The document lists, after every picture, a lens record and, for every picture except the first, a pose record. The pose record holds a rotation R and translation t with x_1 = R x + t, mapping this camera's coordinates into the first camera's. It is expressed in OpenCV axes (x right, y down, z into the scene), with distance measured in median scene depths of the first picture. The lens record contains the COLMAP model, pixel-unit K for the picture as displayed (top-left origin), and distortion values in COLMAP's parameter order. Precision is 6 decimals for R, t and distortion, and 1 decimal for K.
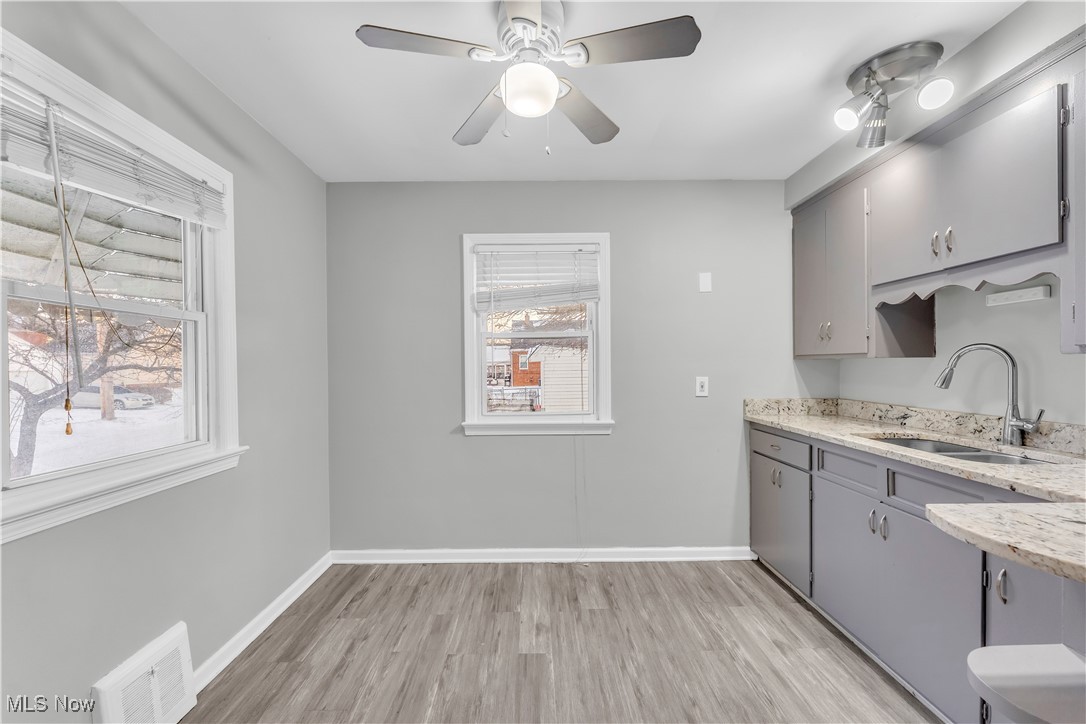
lens RADIAL K [[441.1, 0, 538.7], [0, 441.1, 365.4], [0, 0, 1]] dist [0.000171, 0.000039]
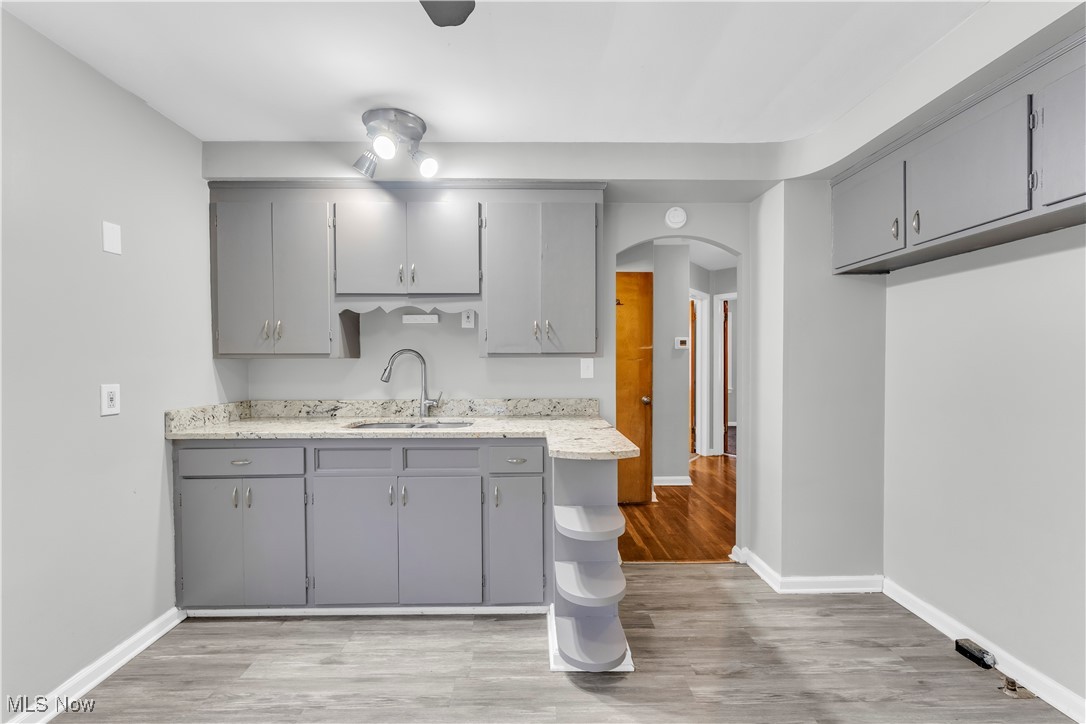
lens RADIAL K [[441.1, 0, 537.8], [0, 441.1, 363.3], [0, 0, 1]] dist [0.000171, 0.000039]
pose [[-0.002824, -0.000205, 0.999996, -0.343073], [0.005309, 0.999986, 0.000220, -0.001732], [-0.999982, 0.005310, -0.002823, 0.473572]]
